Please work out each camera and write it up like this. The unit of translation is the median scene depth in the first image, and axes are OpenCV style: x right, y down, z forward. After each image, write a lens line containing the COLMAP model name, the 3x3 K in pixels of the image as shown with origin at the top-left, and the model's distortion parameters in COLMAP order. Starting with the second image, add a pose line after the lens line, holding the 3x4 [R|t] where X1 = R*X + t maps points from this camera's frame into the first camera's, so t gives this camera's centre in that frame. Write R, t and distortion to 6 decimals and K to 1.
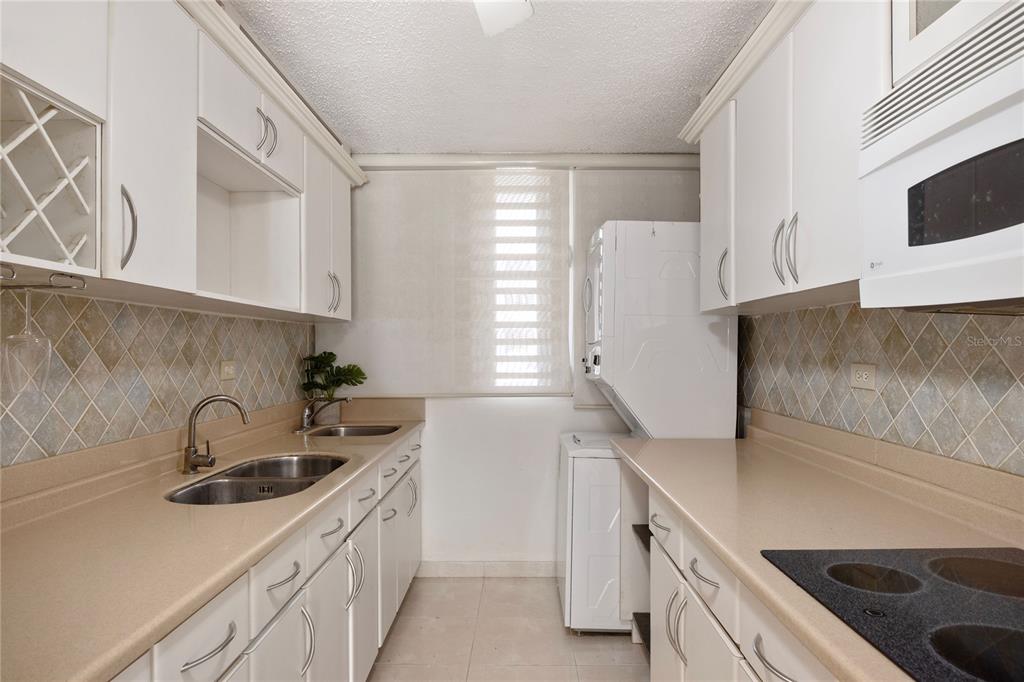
lens RADIAL K [[648.7, 0, 511.6], [0, 648.7, 343.3], [0, 0, 1]] dist [-0.003546, -0.000128]
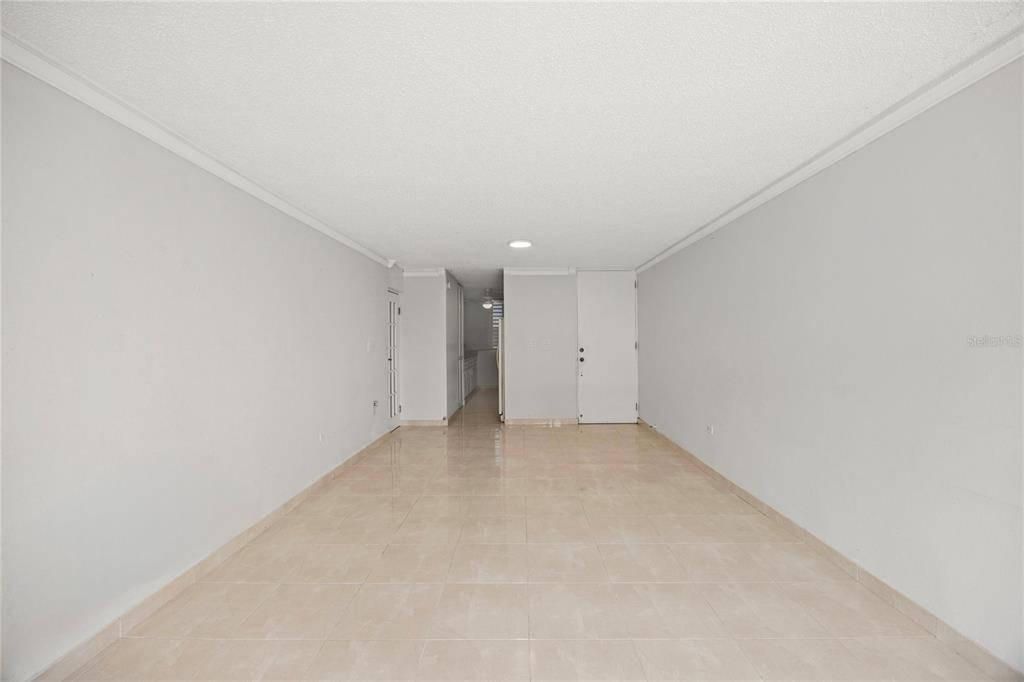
lens RADIAL K [[447.6, 0, 512.1], [0, 447.6, 341.9], [0, 0, 1]] dist [-0.002413, -0.000190]
pose [[0.999861, -0.002854, -0.016430, 0.185233], [0.003021, 0.999944, 0.010166, -0.016055], [0.016400, -0.010214, 0.999813, -2.419549]]
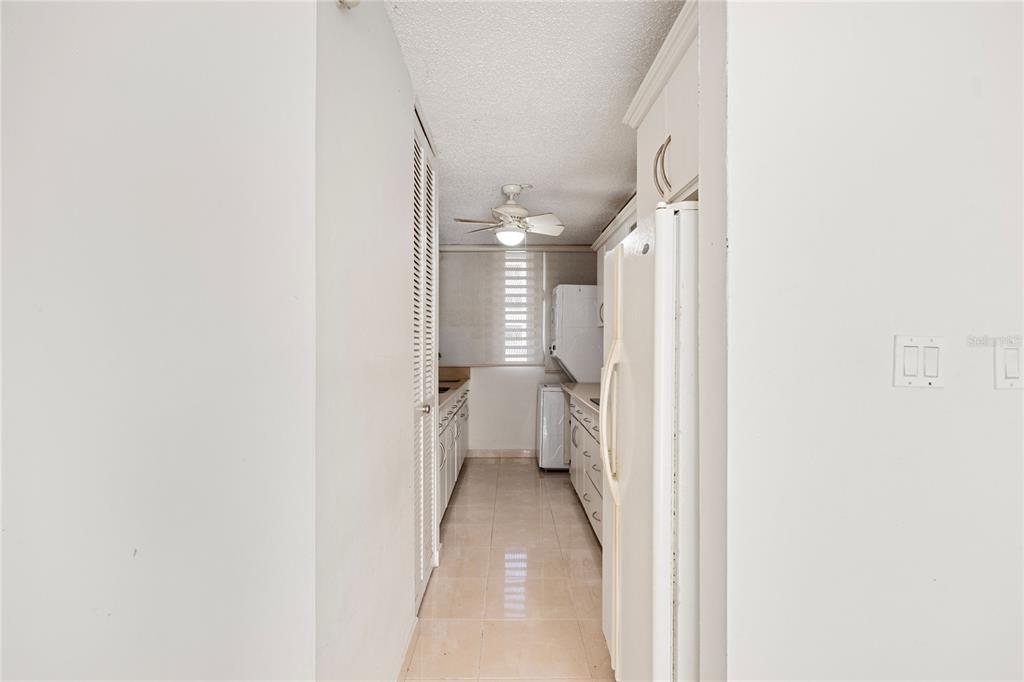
lens RADIAL K [[560.3, 0, 512.1], [0, 560.3, 342.6], [0, 0, 1]] dist [0.000530, -0.000006]
pose [[0.999816, 0.001506, 0.019146, -0.038310], [-0.001728, 0.999931, 0.011578, -0.010592], [-0.019128, -0.011609, 0.999750, -0.714083]]
